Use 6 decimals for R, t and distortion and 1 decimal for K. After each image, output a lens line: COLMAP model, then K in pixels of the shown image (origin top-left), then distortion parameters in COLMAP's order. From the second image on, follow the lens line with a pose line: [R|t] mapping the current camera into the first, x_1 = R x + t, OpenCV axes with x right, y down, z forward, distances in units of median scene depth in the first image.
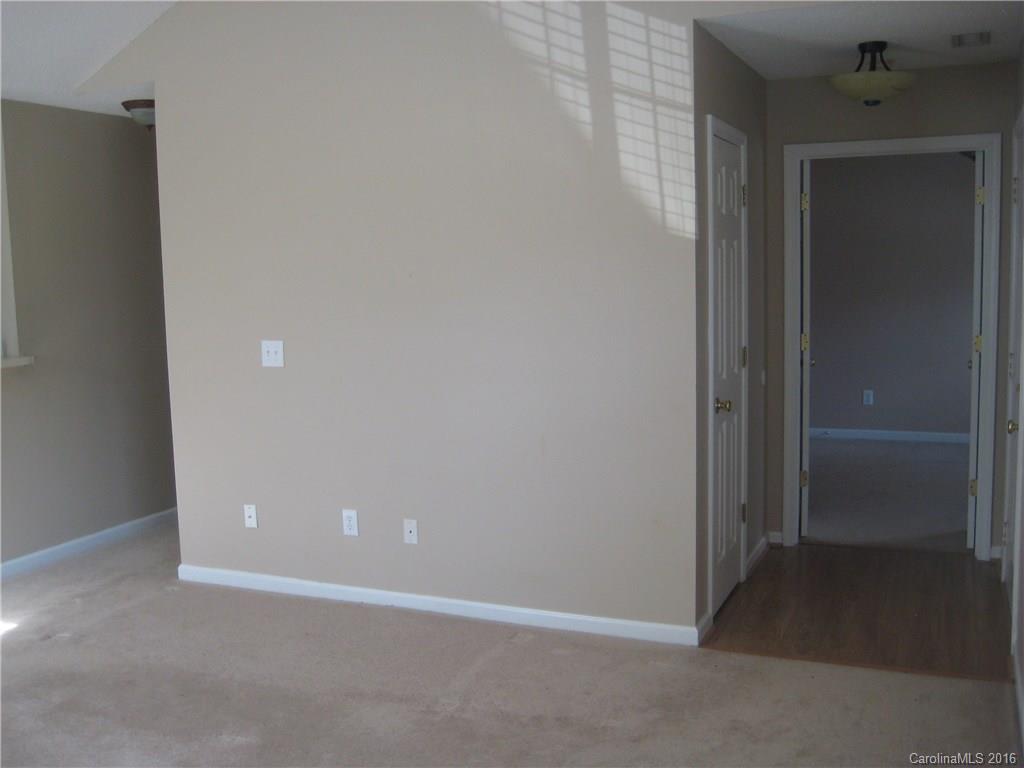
lens RADIAL K [[1059.8, 0, 507.3], [0, 1059.8, 389.9], [0, 0, 1]] dist [-0.115631, 0.000000]
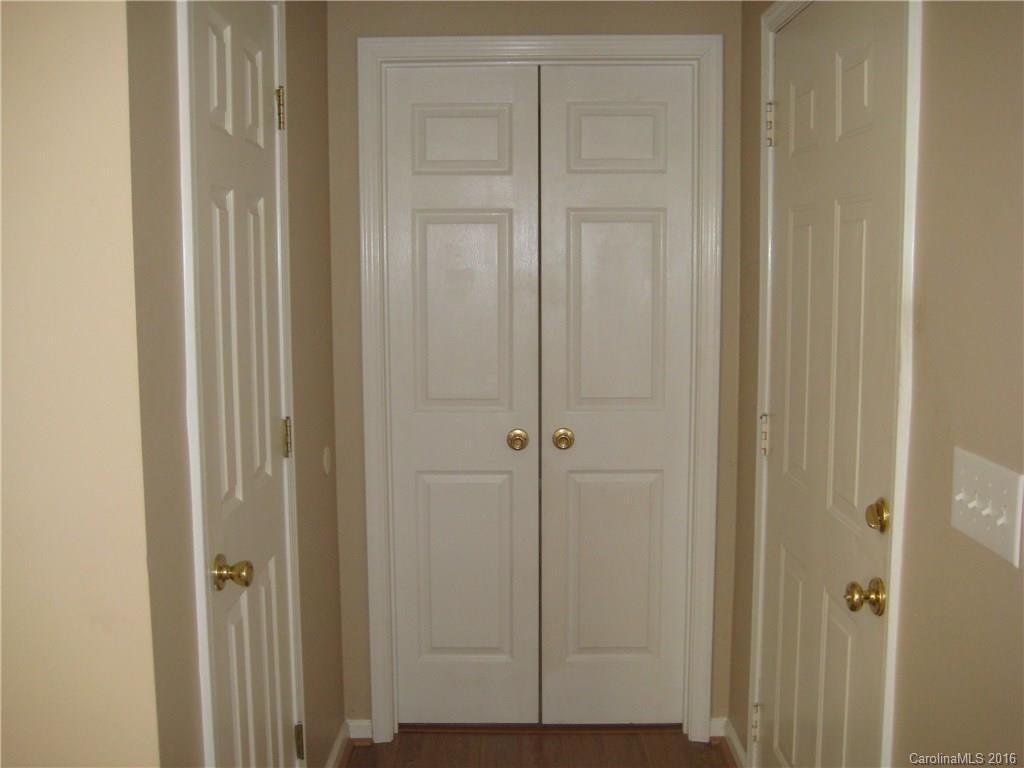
lens RADIAL K [[1059.8, 0, 515.6], [0, 1059.8, 393.5], [0, 0, 1]] dist [-0.115631, 0.000000]
pose [[0.917960, -0.025788, 0.395834, 0.132933], [0.025612, 0.999656, 0.005729, -0.054091], [-0.395845, 0.004879, 0.918304, 0.520715]]
